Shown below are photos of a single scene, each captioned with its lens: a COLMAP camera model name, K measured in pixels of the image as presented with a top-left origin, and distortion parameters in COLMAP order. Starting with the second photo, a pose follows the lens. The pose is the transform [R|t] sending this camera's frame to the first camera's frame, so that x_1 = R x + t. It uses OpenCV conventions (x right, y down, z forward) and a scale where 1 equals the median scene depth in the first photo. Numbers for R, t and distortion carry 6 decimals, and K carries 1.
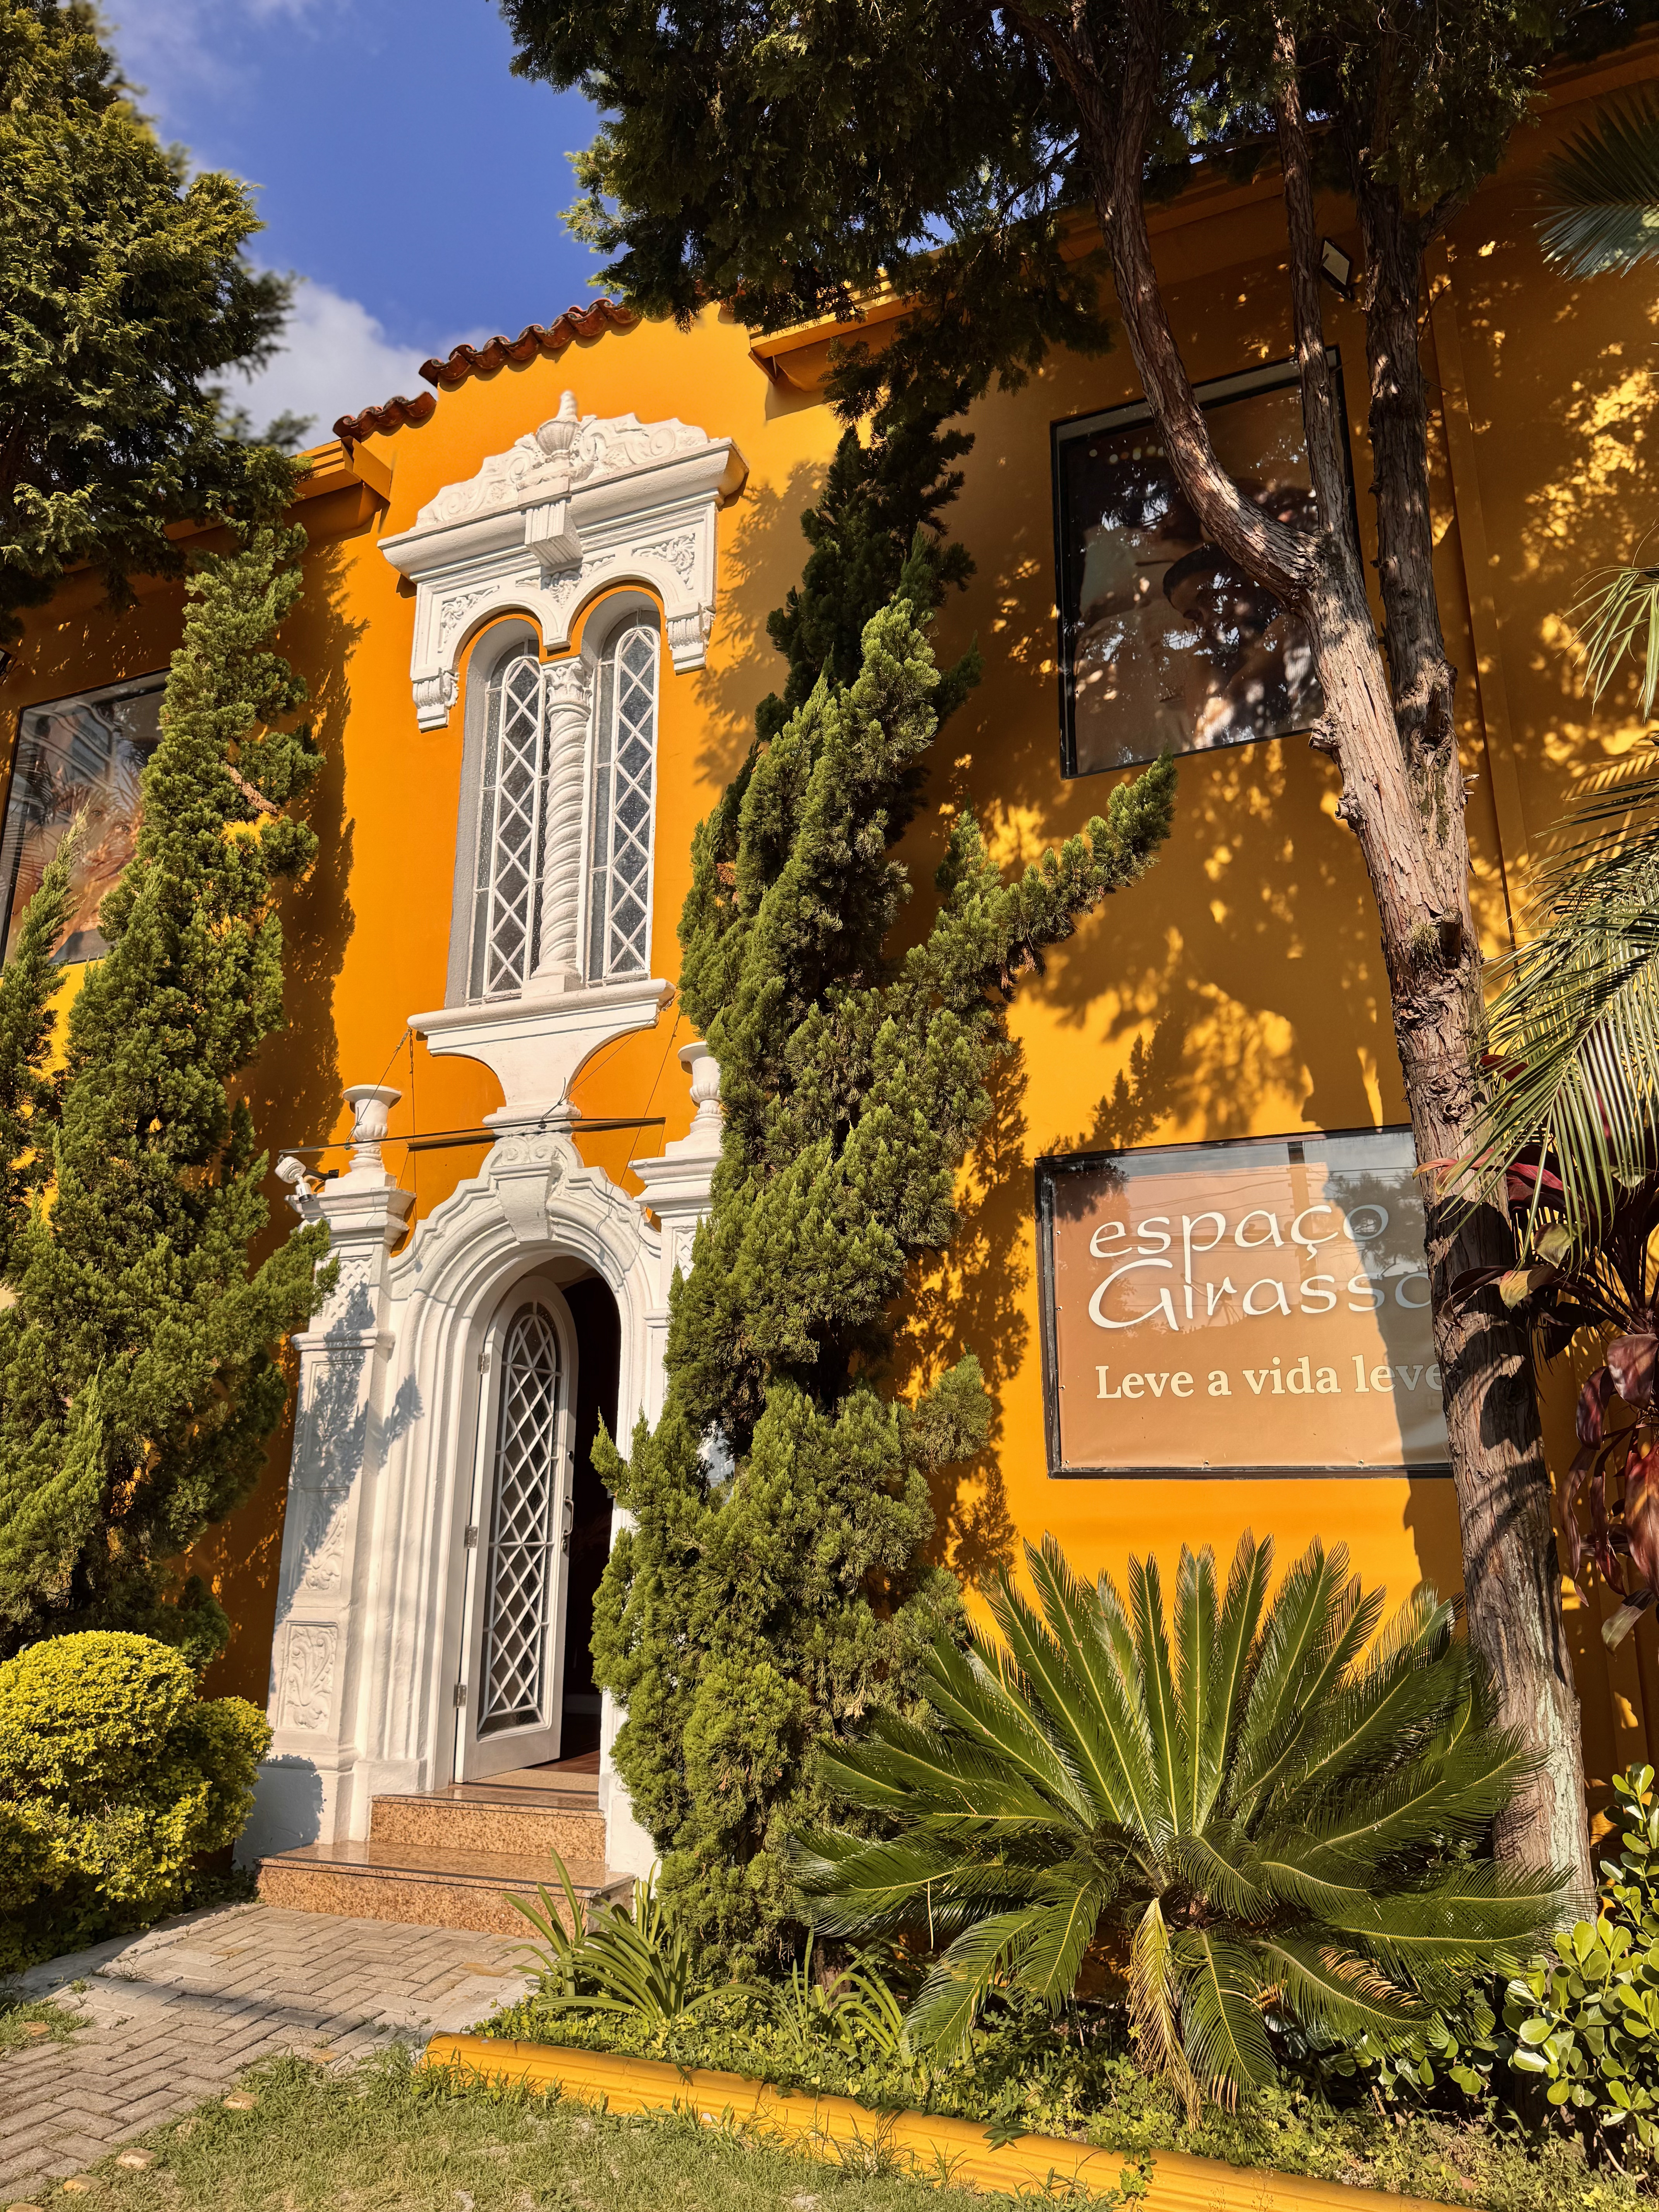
lens RADIAL K [[1525.7, 0, 825.3], [0, 1525.7, 1100.8], [0, 0, 1]] dist [0.097800, -0.134525]
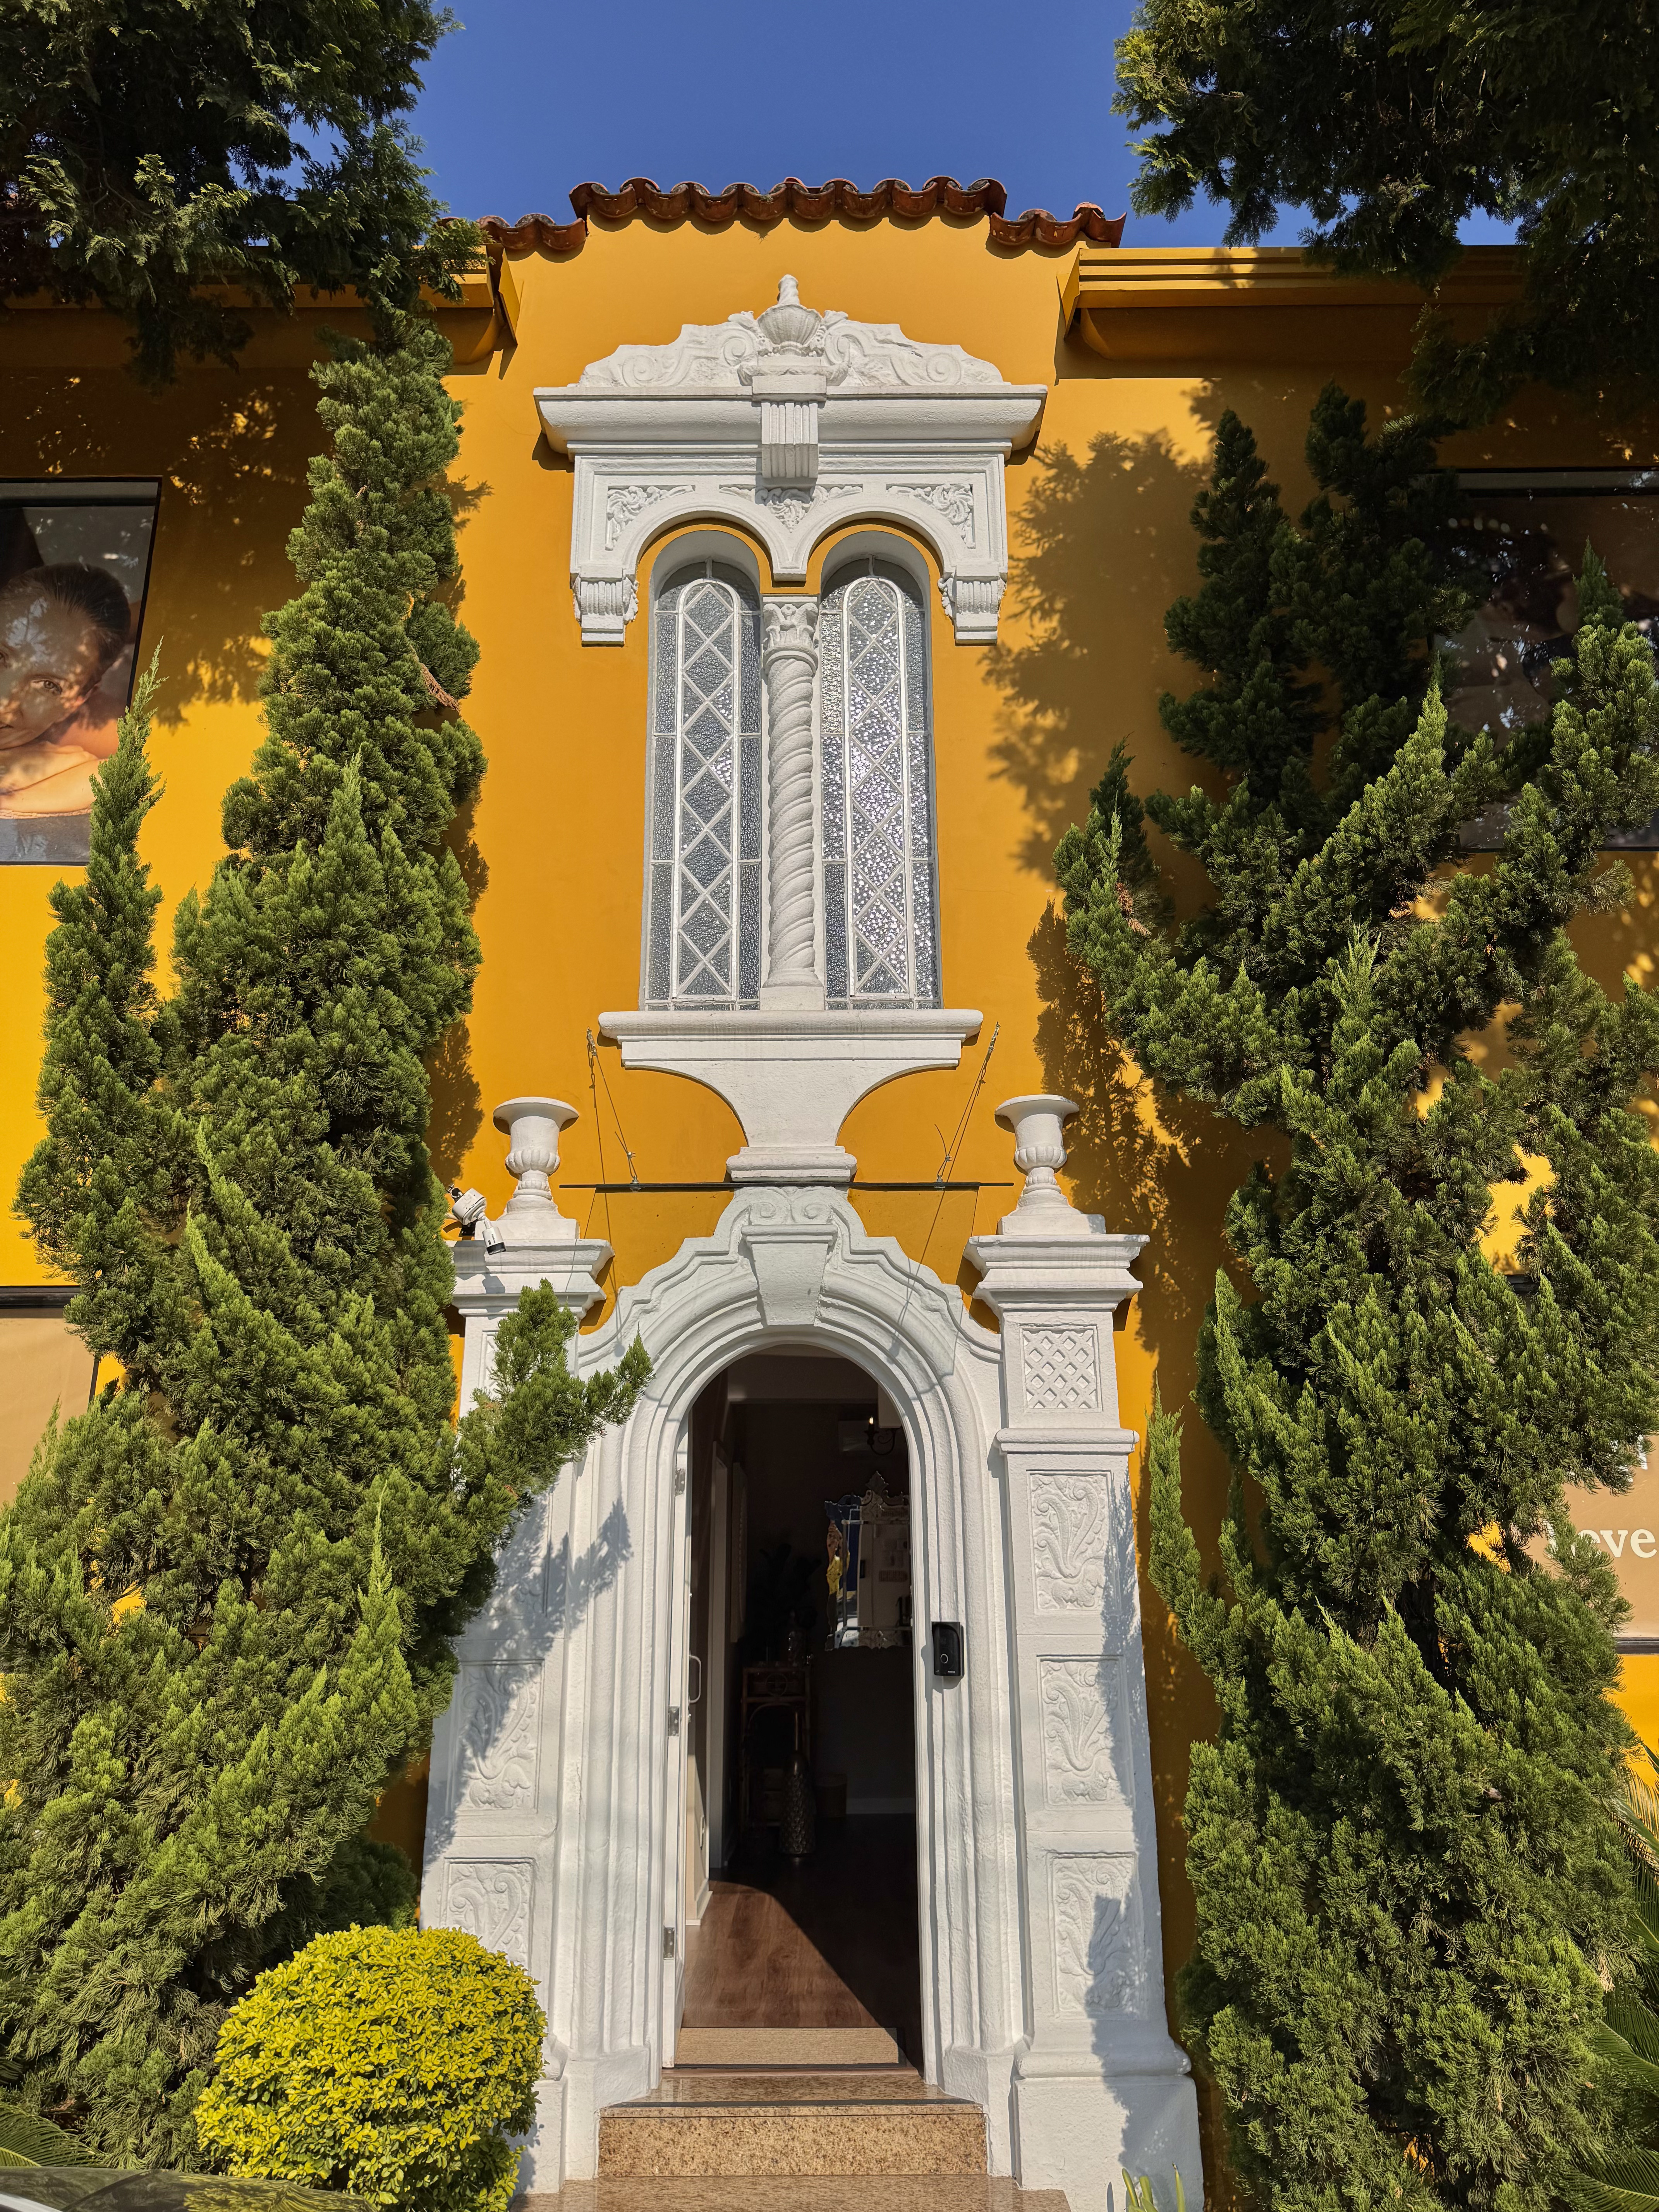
lens RADIAL K [[1525.7, 0, 825.3], [0, 1525.7, 1100.8], [0, 0, 1]] dist [0.097800, -0.134525]
pose [[0.921076, 0.108755, 0.373886, -0.438970], [-0.096962, 0.994018, -0.050270, 0.014901], [-0.377117, 0.010049, 0.926111, 0.258677]]
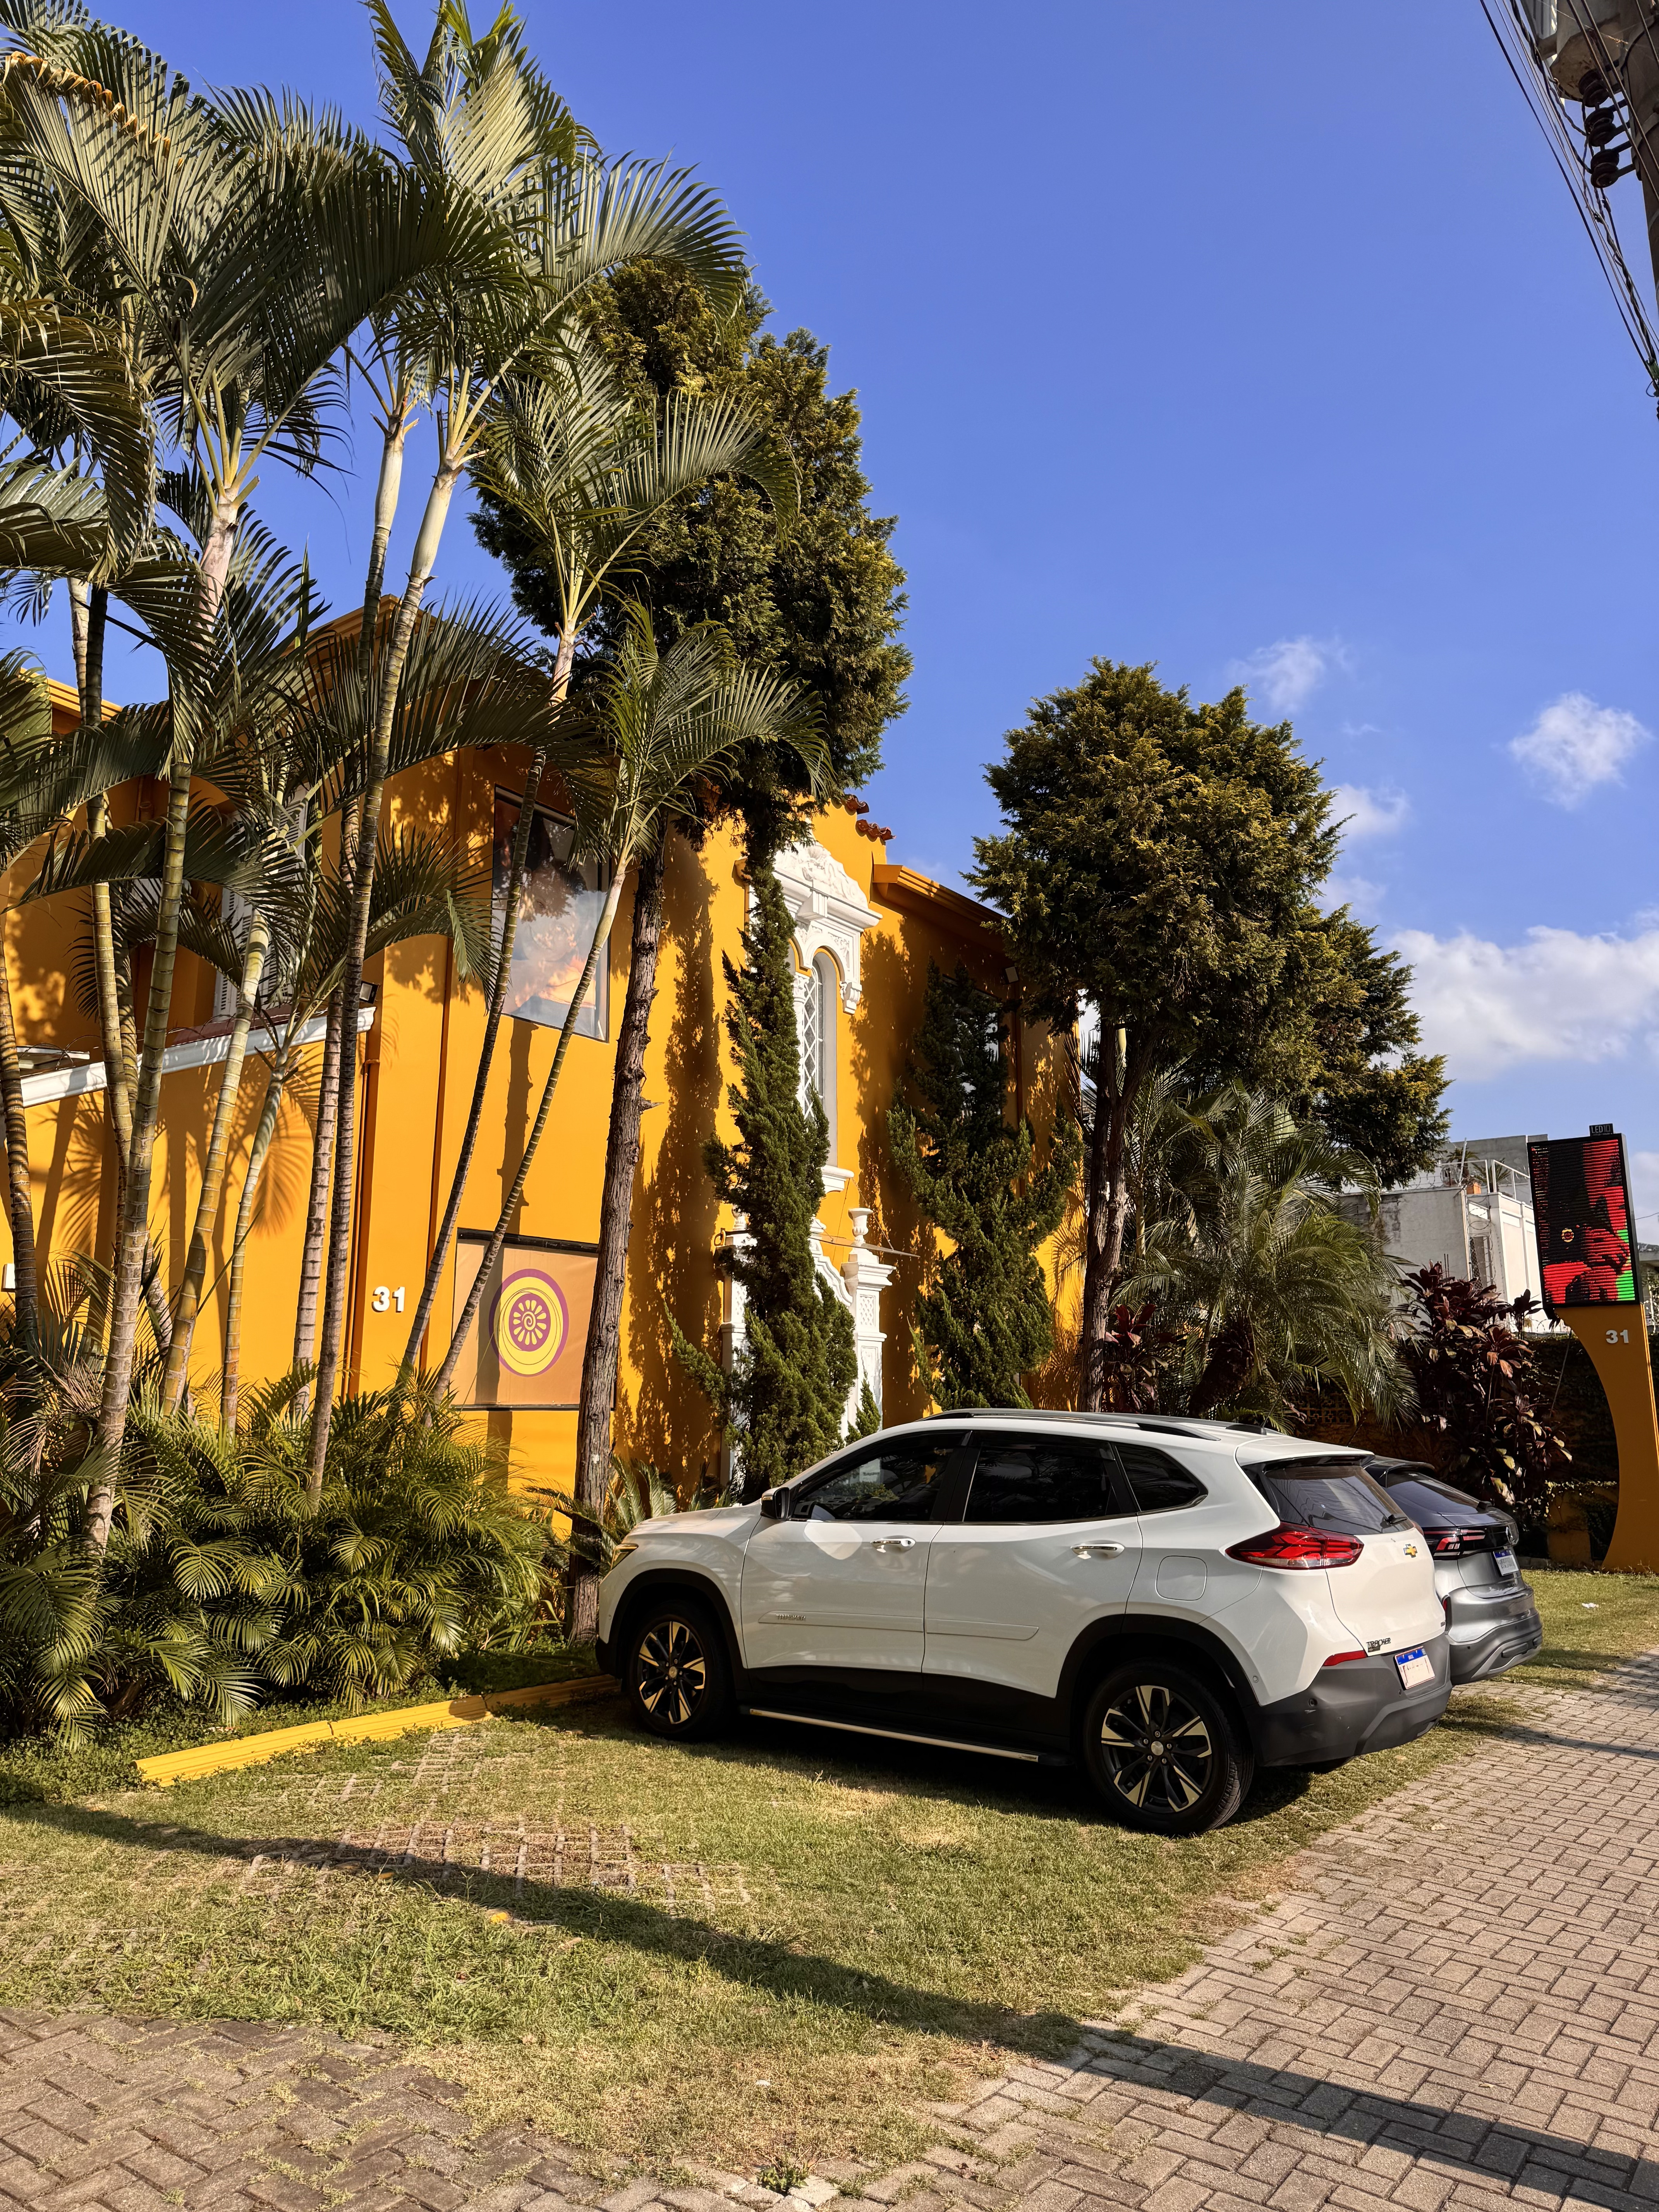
lens RADIAL K [[1525.7, 0, 825.3], [0, 1525.7, 1100.8], [0, 0, 1]] dist [0.097800, -0.134525]
pose [[0.234014, 0.192179, 0.953050, -1.970733], [-0.265915, 0.955543, -0.127388, 0.095871], [-0.935162, -0.223619, 0.274713, 0.436790]]
